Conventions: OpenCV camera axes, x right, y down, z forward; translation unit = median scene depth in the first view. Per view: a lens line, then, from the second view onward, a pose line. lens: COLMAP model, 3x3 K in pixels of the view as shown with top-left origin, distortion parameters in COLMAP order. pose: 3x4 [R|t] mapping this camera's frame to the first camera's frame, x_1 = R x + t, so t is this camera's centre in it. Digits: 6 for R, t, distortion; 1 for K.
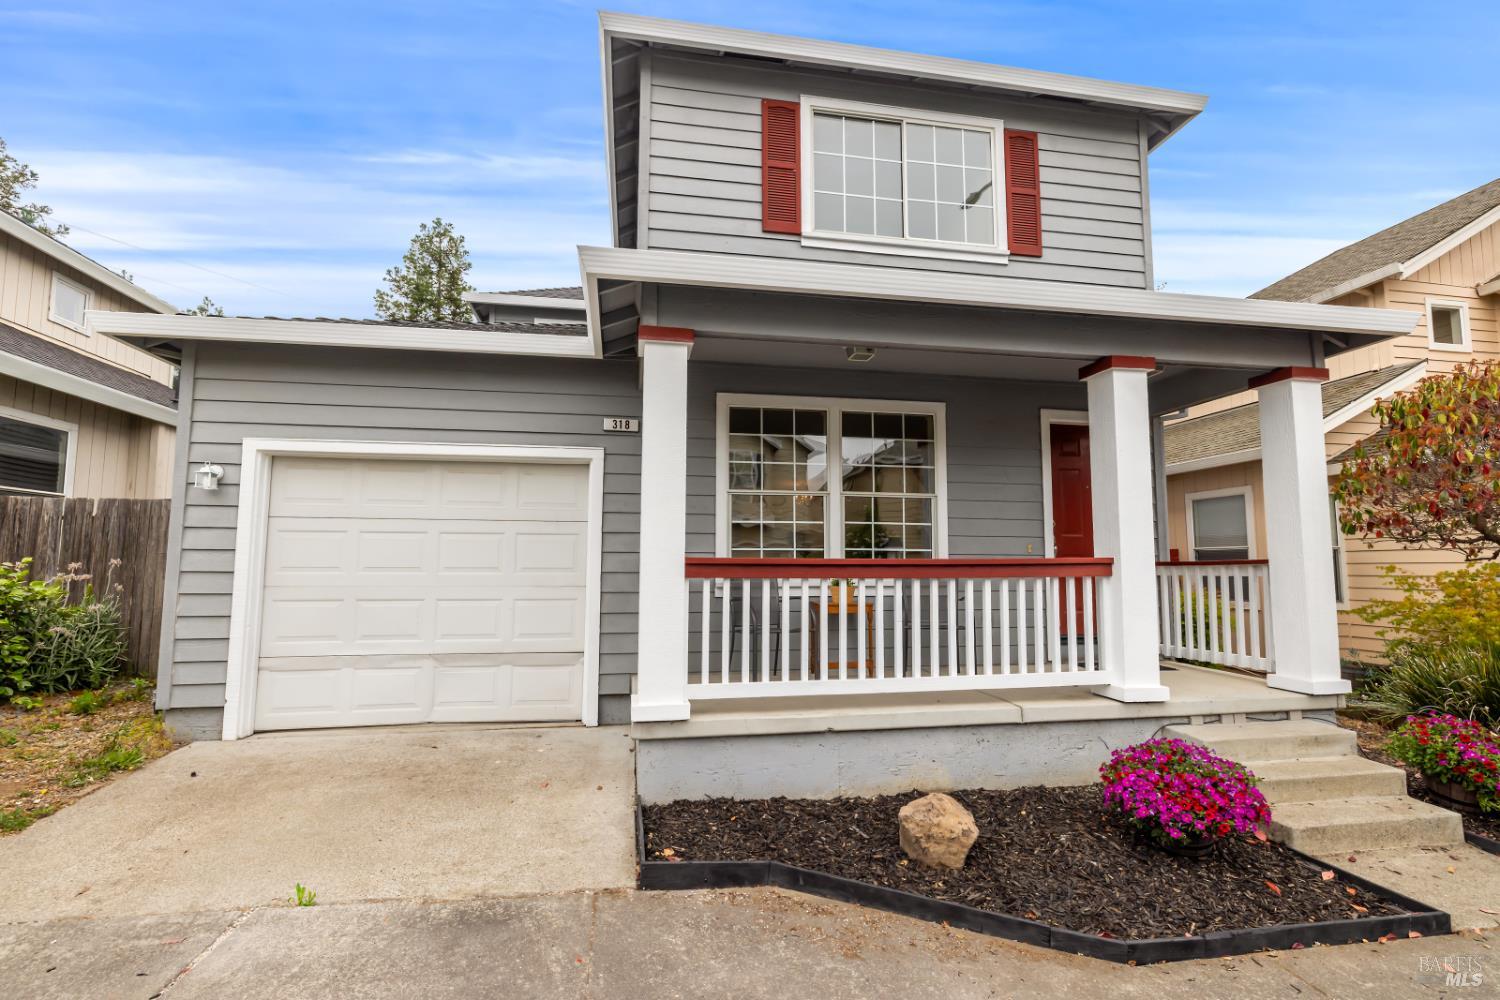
lens RADIAL K [[634.5, 0, 740.6], [0, 634.5, 525.1], [0, 0, 1]] dist [-0.000706, 0.001810]
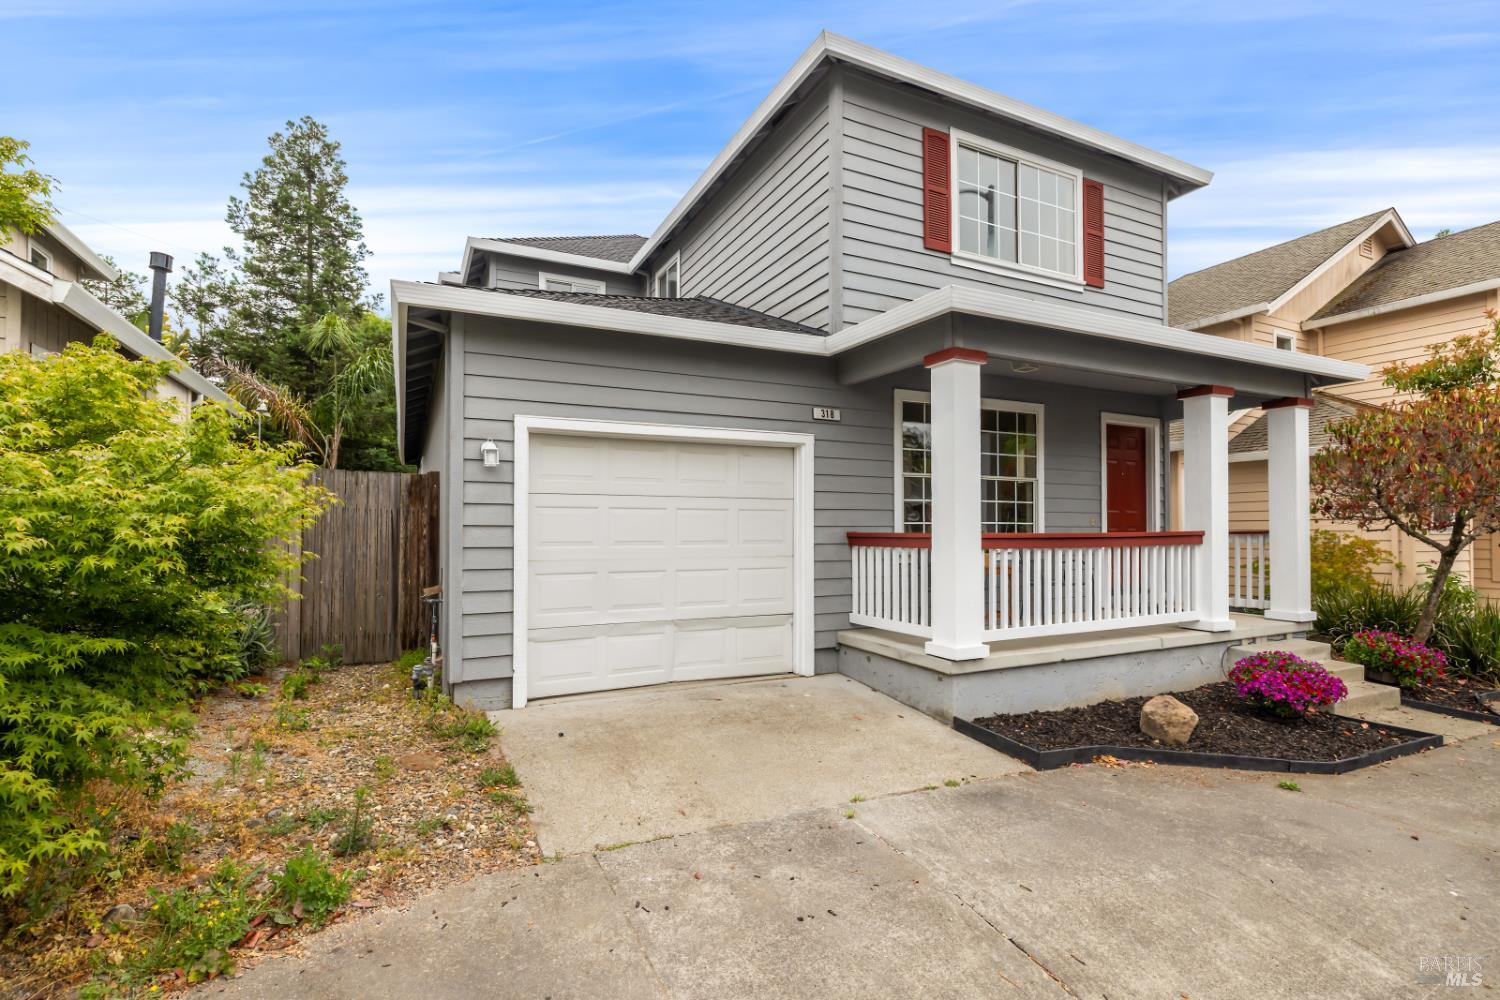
lens RADIAL K [[672.8, 0, 727.7], [0, 672.8, 530.5], [0, 0, 1]] dist [0.006699, -0.000393]
pose [[0.962747, -0.004088, 0.270374, -0.692181], [-0.013793, 0.997842, 0.064202, -0.025750], [-0.270052, -0.065540, 0.960612, -0.123479]]
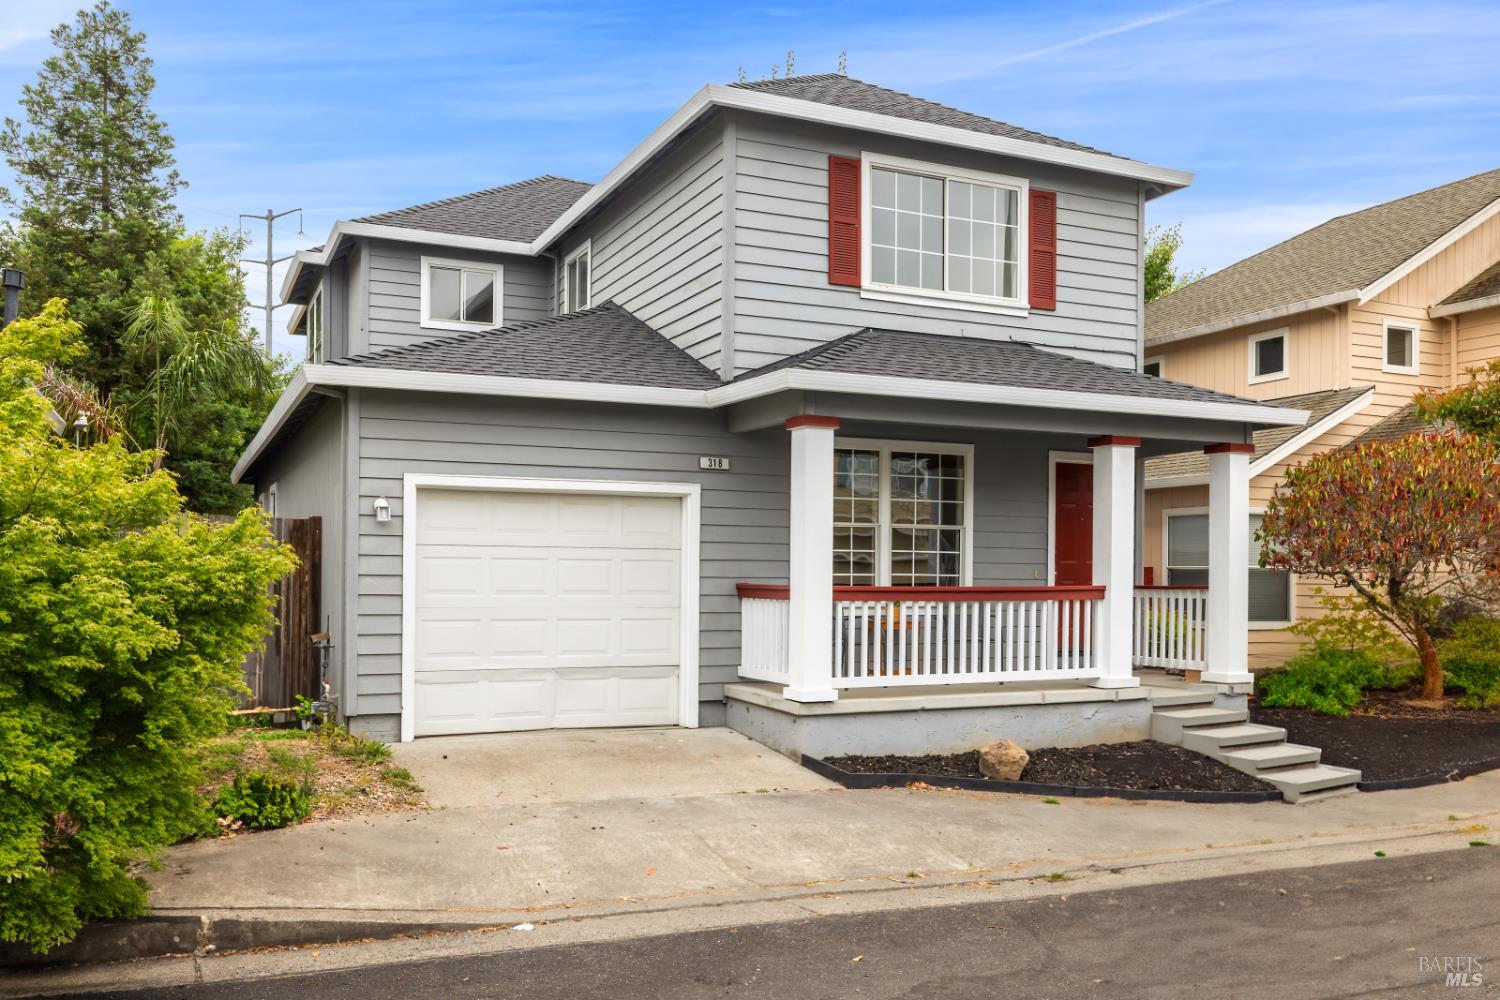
lens RADIAL K [[1204.9, 0, 702.9], [0, 1204.9, 595.8], [0, 0, 1]] dist [0.002214, 0.000415]
pose [[0.971281, 0.000343, 0.237934, -0.719951], [-0.020877, 0.996265, 0.083790, -0.103915], [-0.237017, -0.086351, 0.967660, -1.076998]]
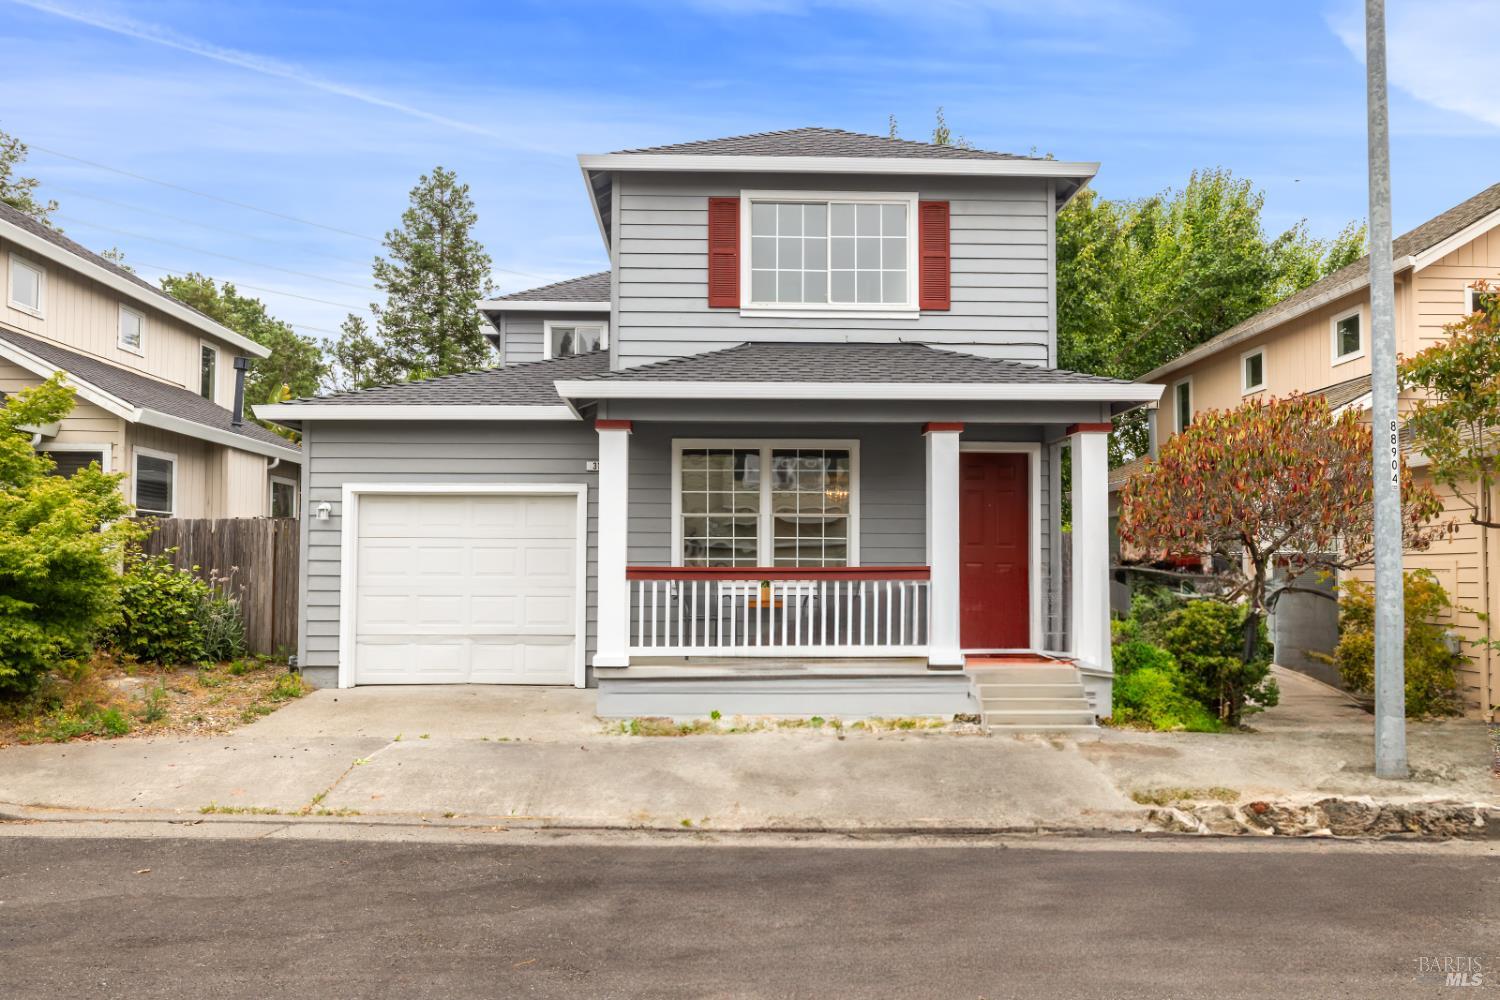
lens RADIAL K [[973.7, 0, 737.9], [0, 973.7, 555.9], [0, 0, 1]] dist [0.000070, 0.001751]
pose [[0.990333, -0.001899, -0.138695, 0.386365], [0.008701, 0.998788, 0.048451, -0.066863], [0.138435, -0.049190, 0.989149, -1.000848]]
